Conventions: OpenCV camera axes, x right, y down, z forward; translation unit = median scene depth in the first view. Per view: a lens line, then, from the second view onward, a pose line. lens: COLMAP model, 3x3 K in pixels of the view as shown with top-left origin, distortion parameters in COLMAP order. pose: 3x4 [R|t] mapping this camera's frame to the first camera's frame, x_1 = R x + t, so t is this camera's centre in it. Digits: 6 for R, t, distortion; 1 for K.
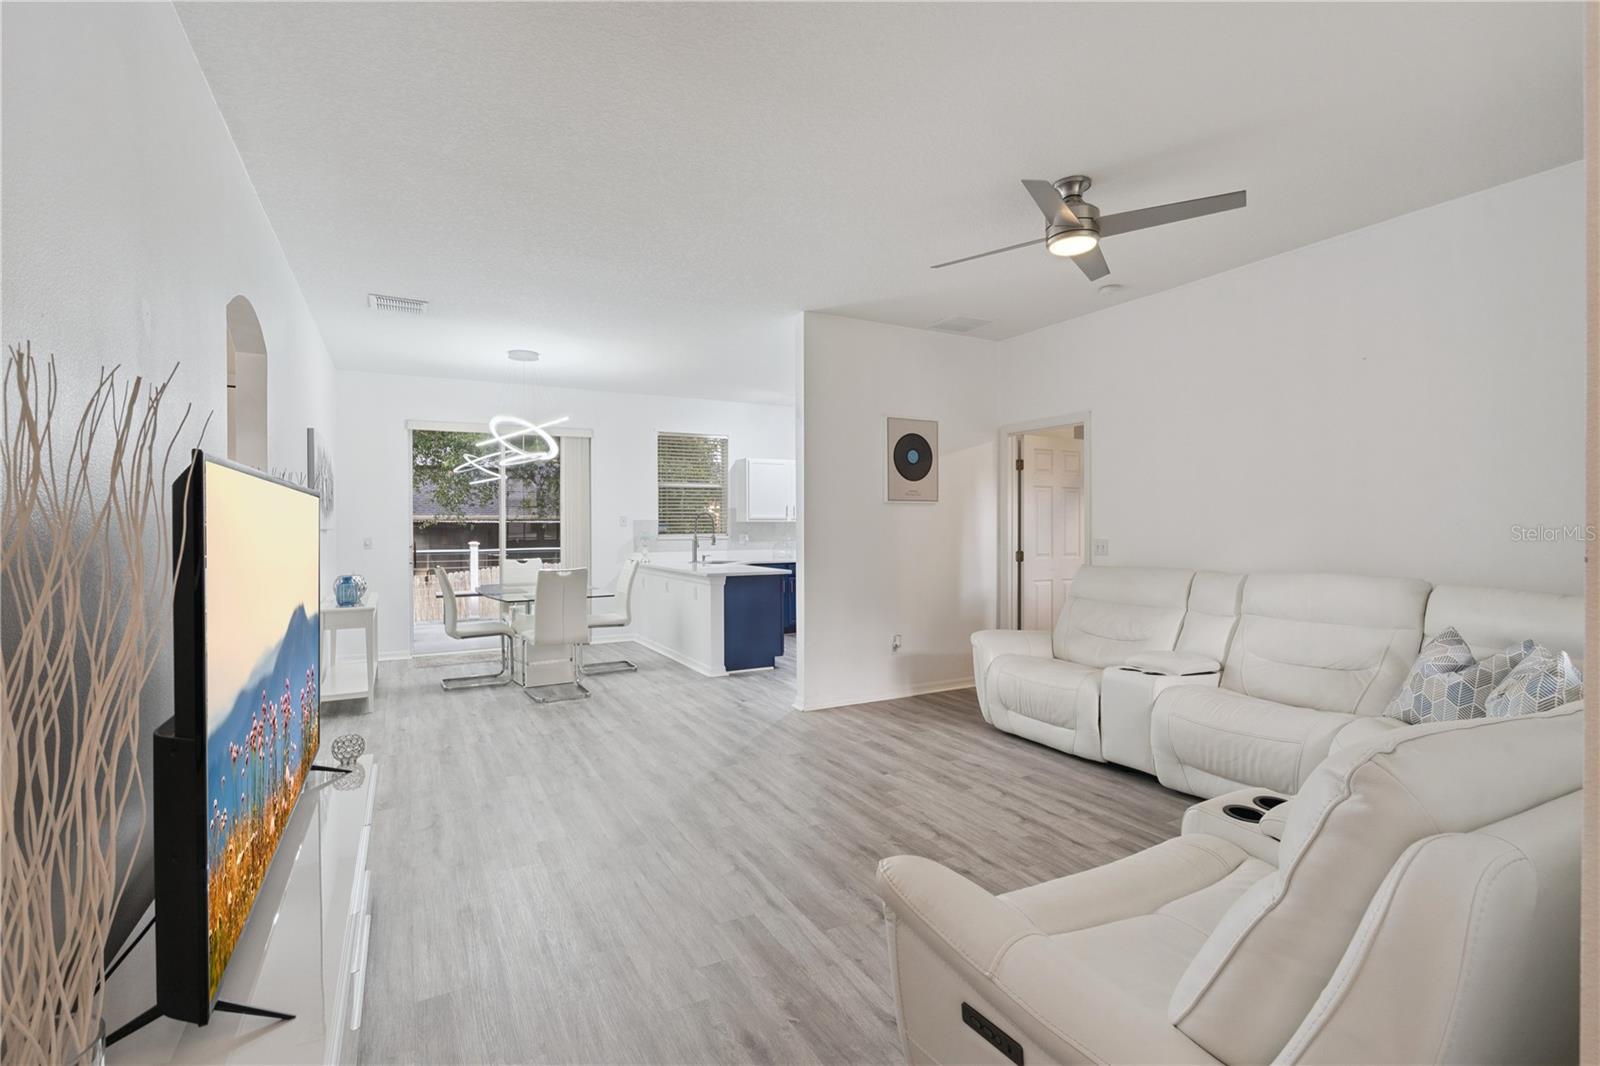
lens RADIAL K [[730.0, 0, 795.2], [0, 730.0, 516.8], [0, 0, 1]] dist [-0.006011, 0.002014]
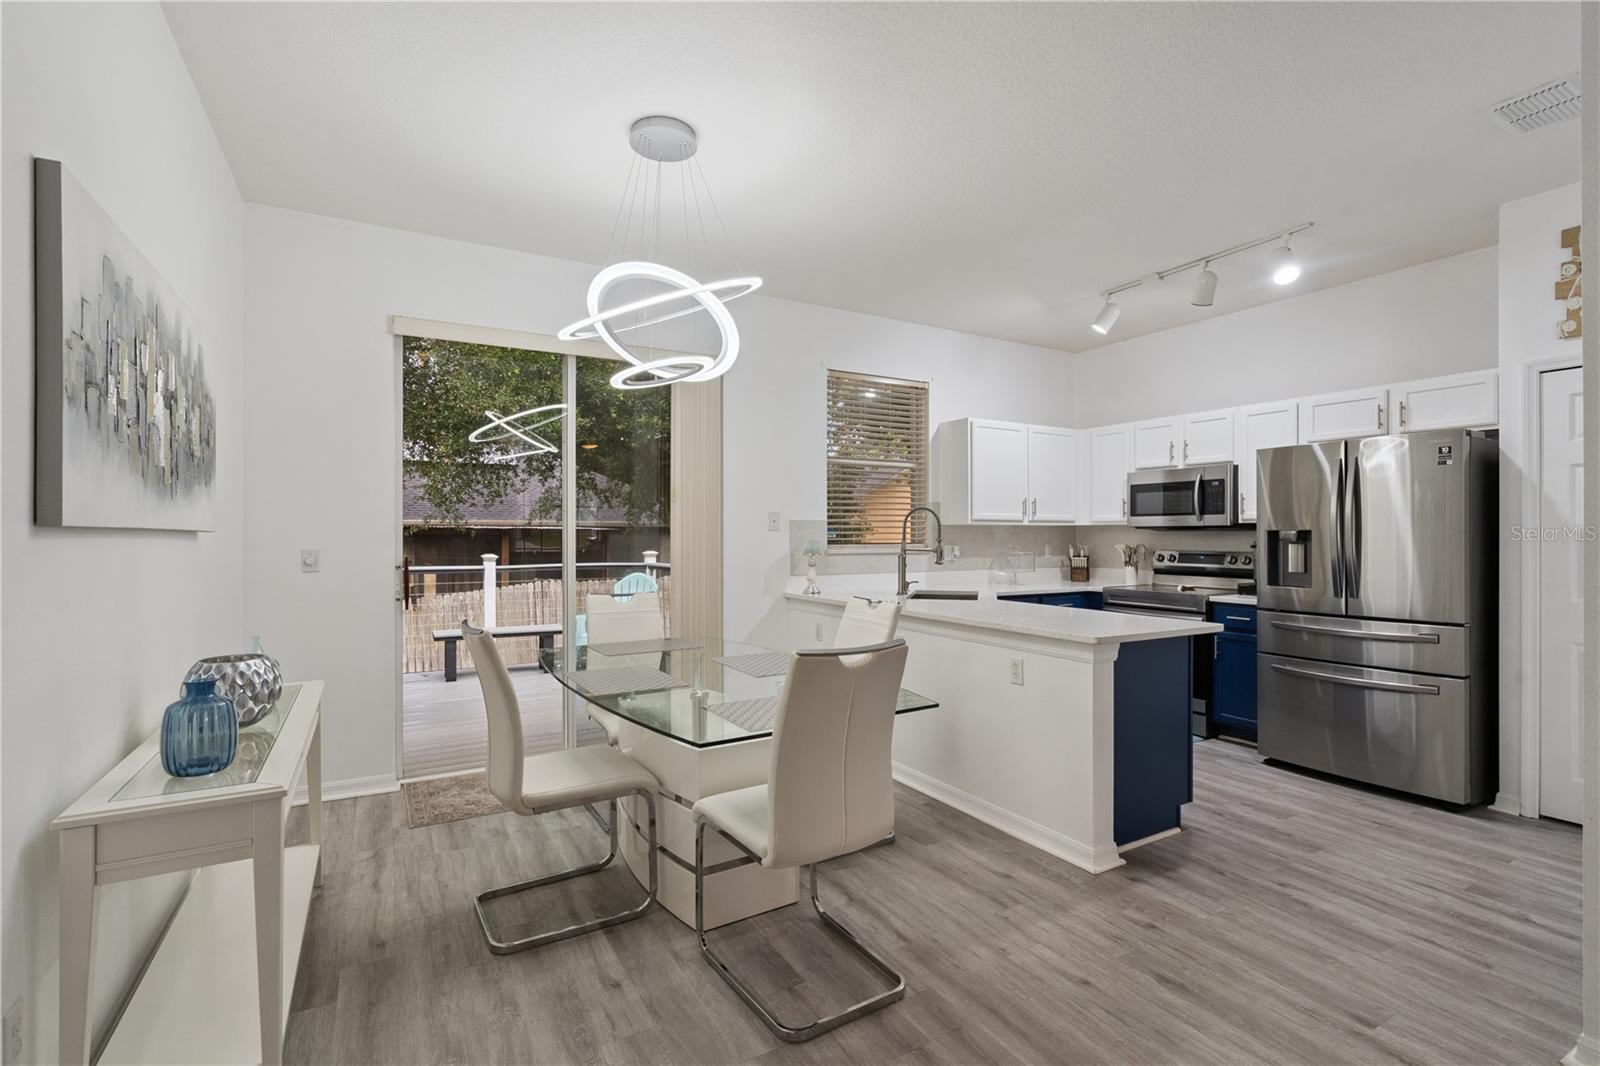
lens RADIAL K [[730.0, 0, 795.2], [0, 730.0, 531.5], [0, 0, 1]] dist [-0.006011, 0.002014]
pose [[0.999766, 0.005562, 0.020883, -0.466896], [-0.005695, 0.999964, 0.006316, 0.020162], [-0.020847, -0.006433, 0.999762, 0.867222]]
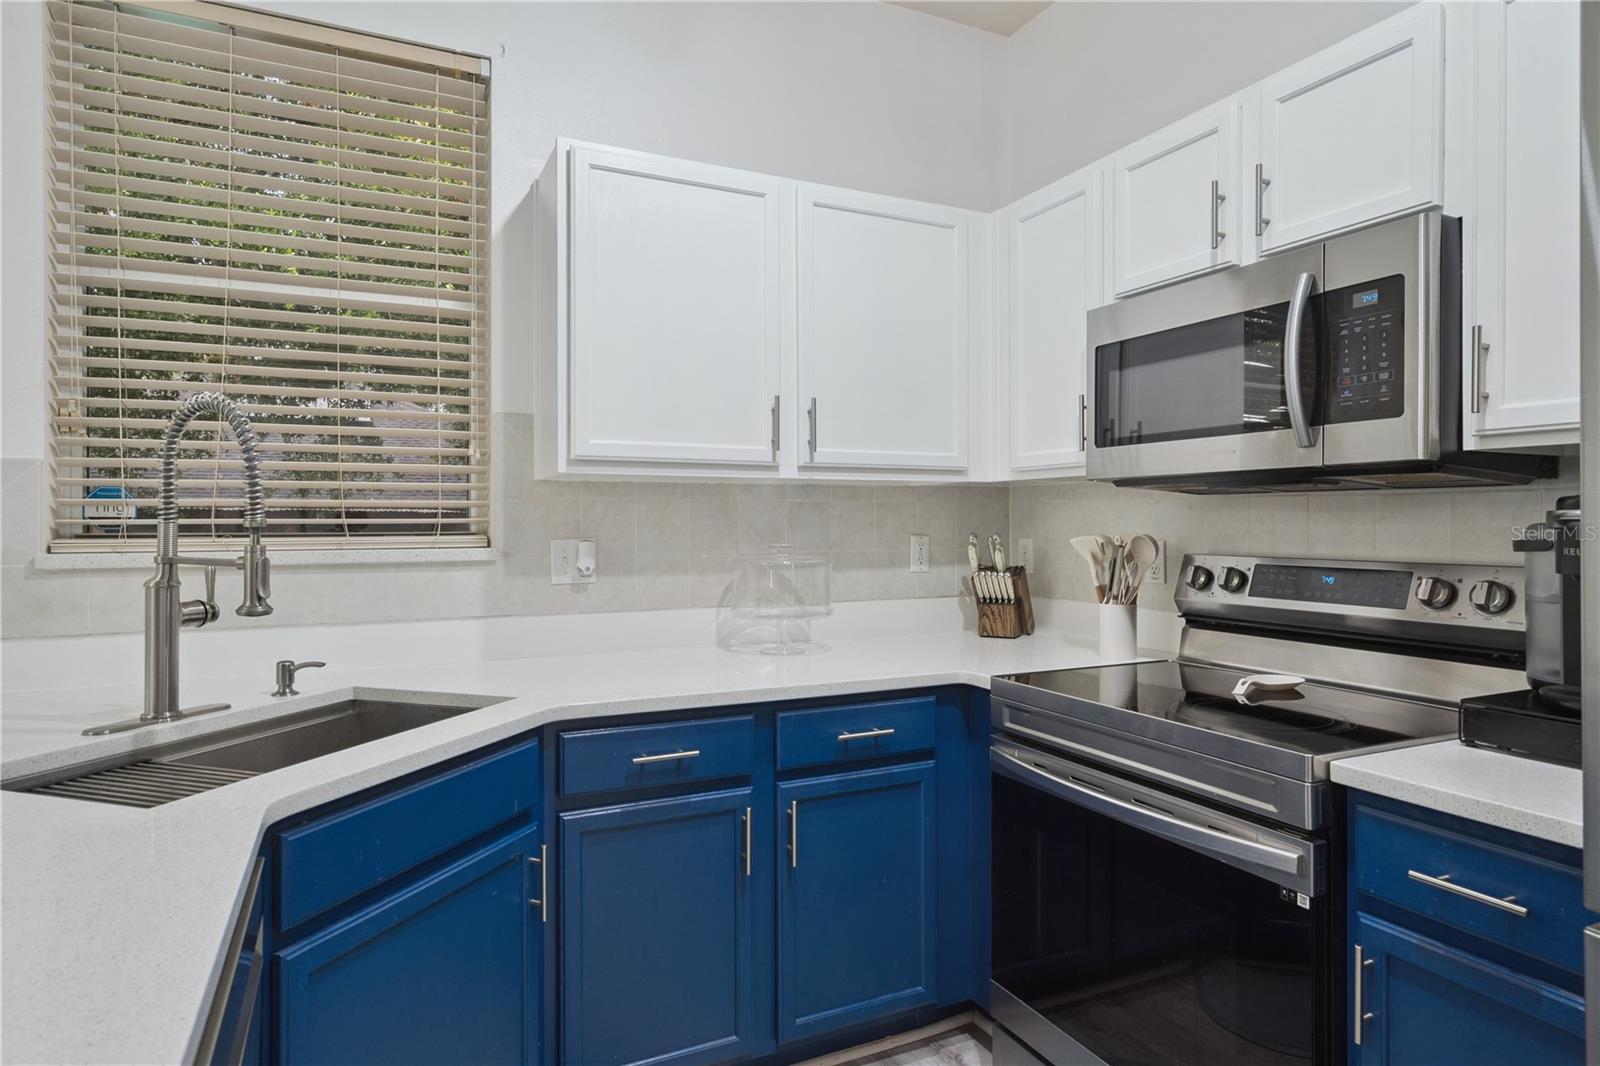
lens RADIAL K [[927.0, 0, 785.3], [0, 927.0, 521.5], [0, 0, 1]] dist [0.005498, -0.000353]
pose [[0.998295, 0.001725, -0.058351, 0.012254], [-0.001081, 0.999938, 0.011071, 0.034158], [0.058366, -0.010989, 0.998235, 1.621616]]
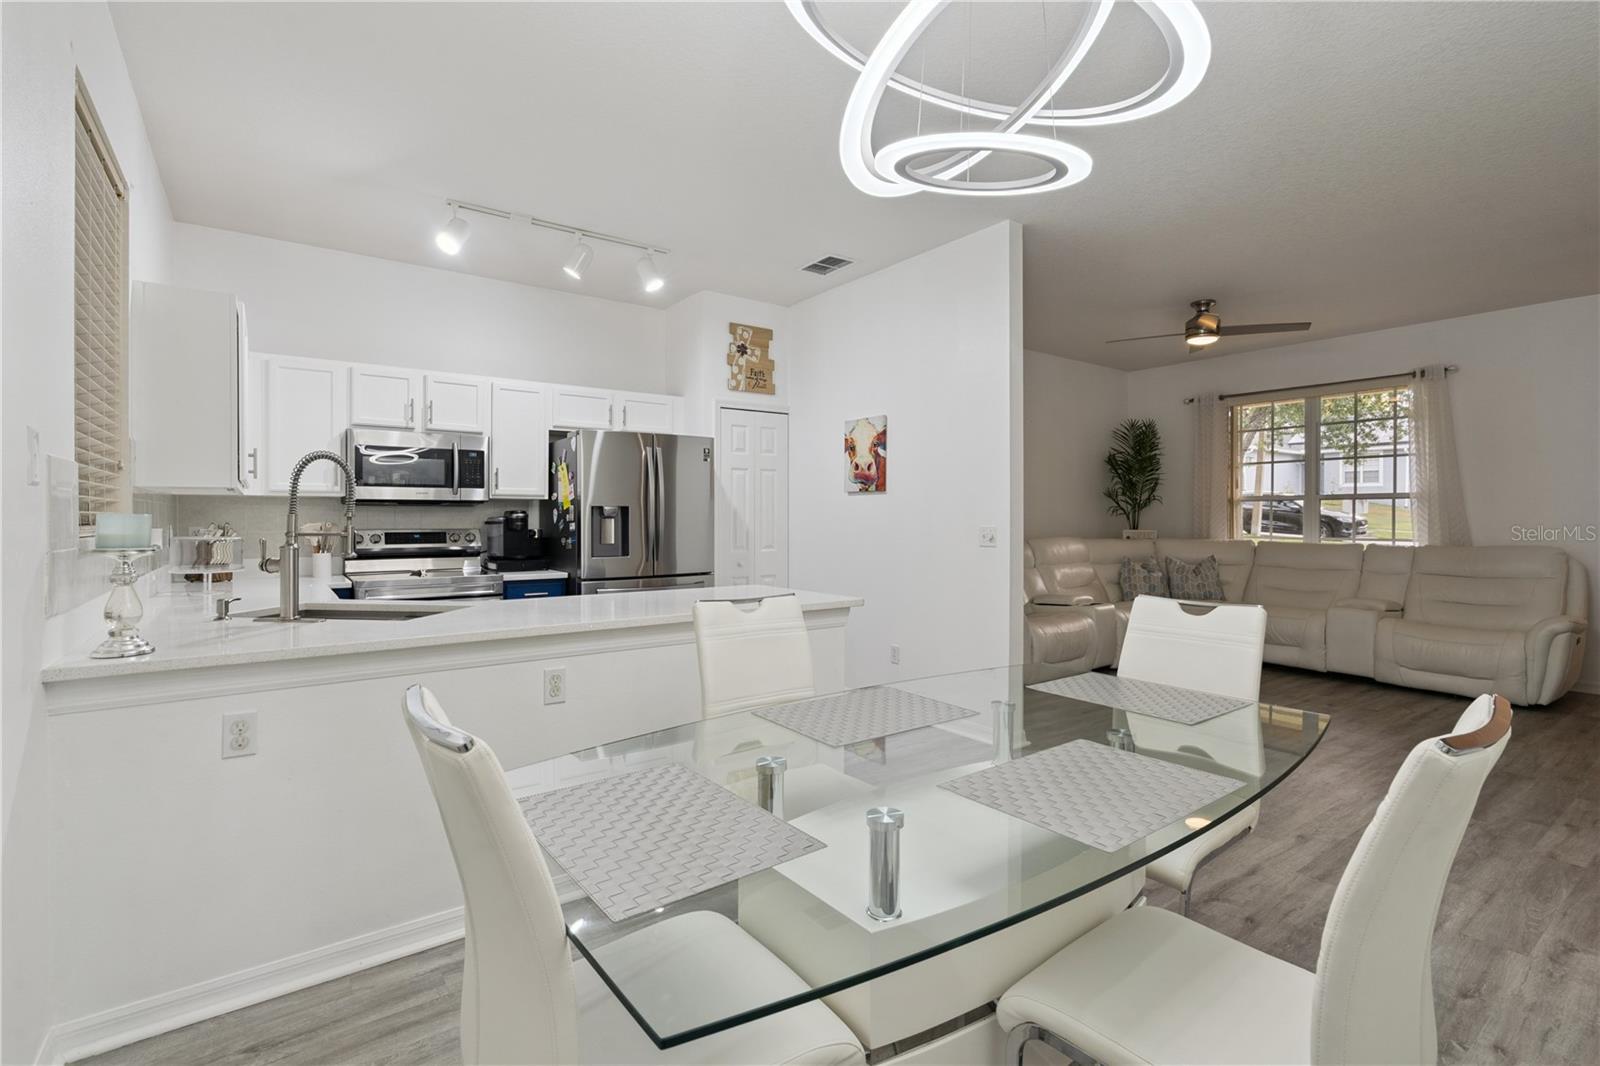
lens RADIAL K [[730.0, 0, 793.6], [0, 730.0, 524.5], [0, 0, 1]] dist [-0.006011, 0.002014]
pose [[-0.124649, -0.004920, 0.992189, -0.899048], [-0.010209, 0.999941, 0.003676, 0.041411], [-0.992148, -0.009671, -0.124692, 1.680466]]
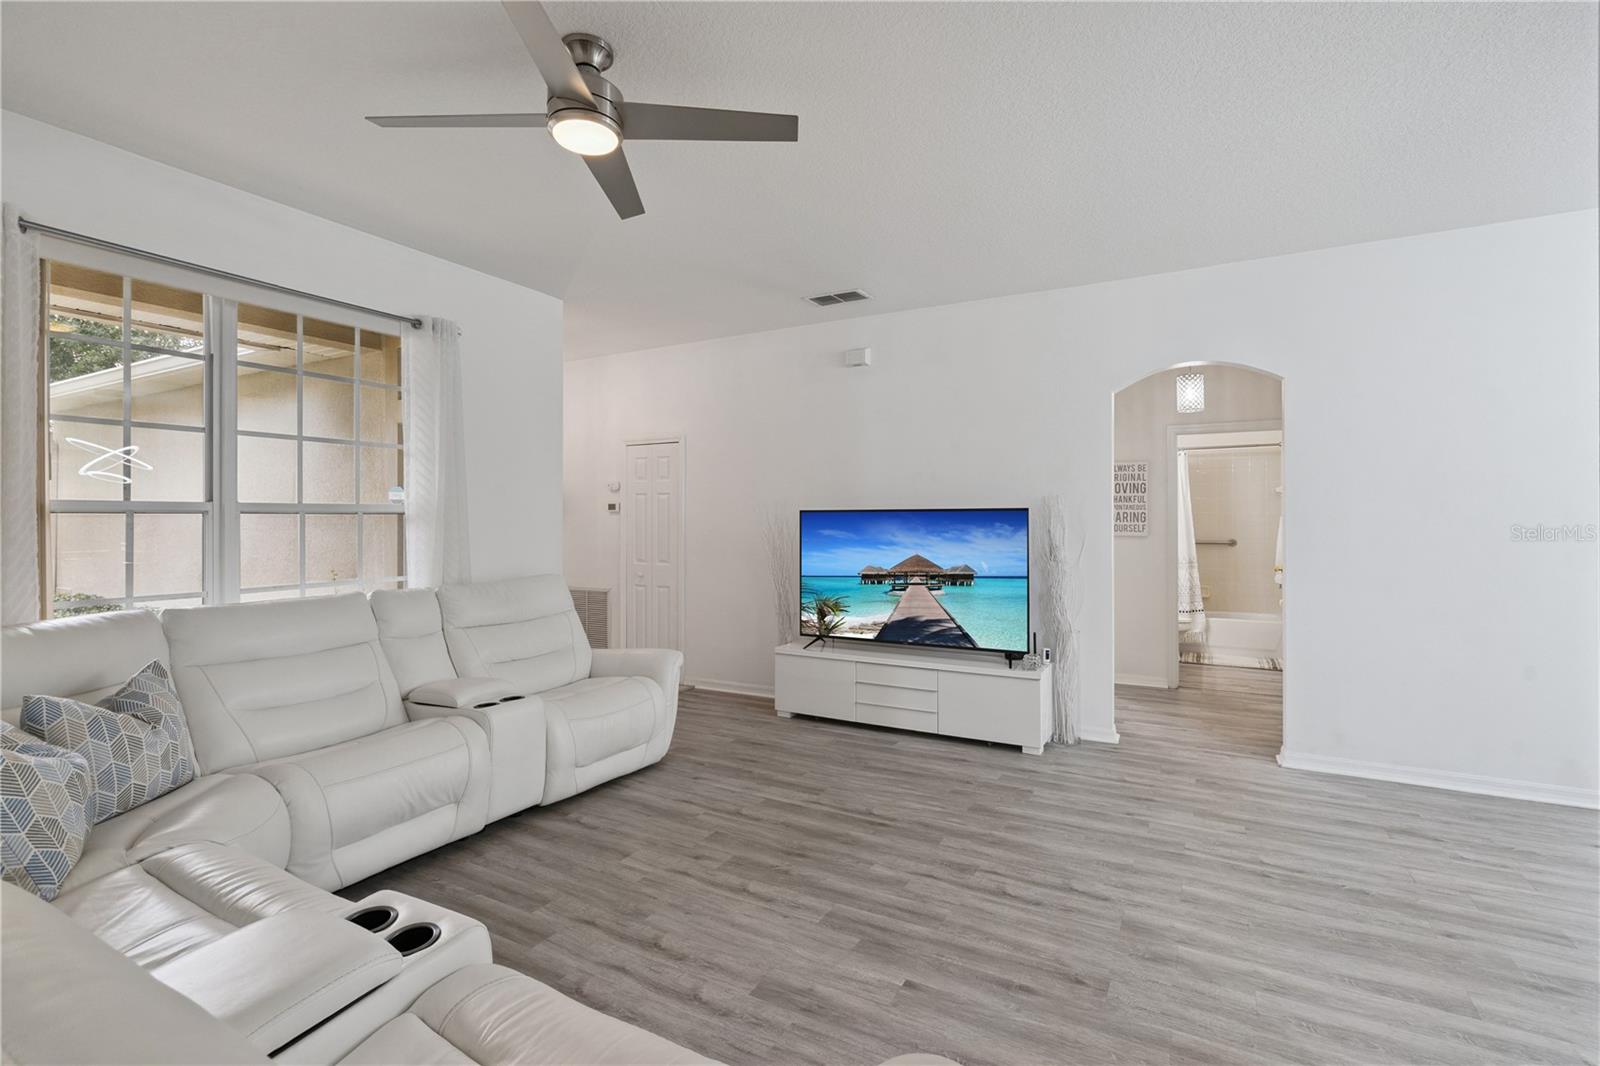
lens RADIAL K [[730.0, 0, 789.4], [0, 730.0, 522.7], [0, 0, 1]] dist [-0.006011, 0.002014]
pose [[-0.847354, 0.008349, -0.530963, 0.460375], [0.011236, 0.999934, -0.002208, -0.000120], [0.530910, -0.007836, -0.847392, 1.333910]]
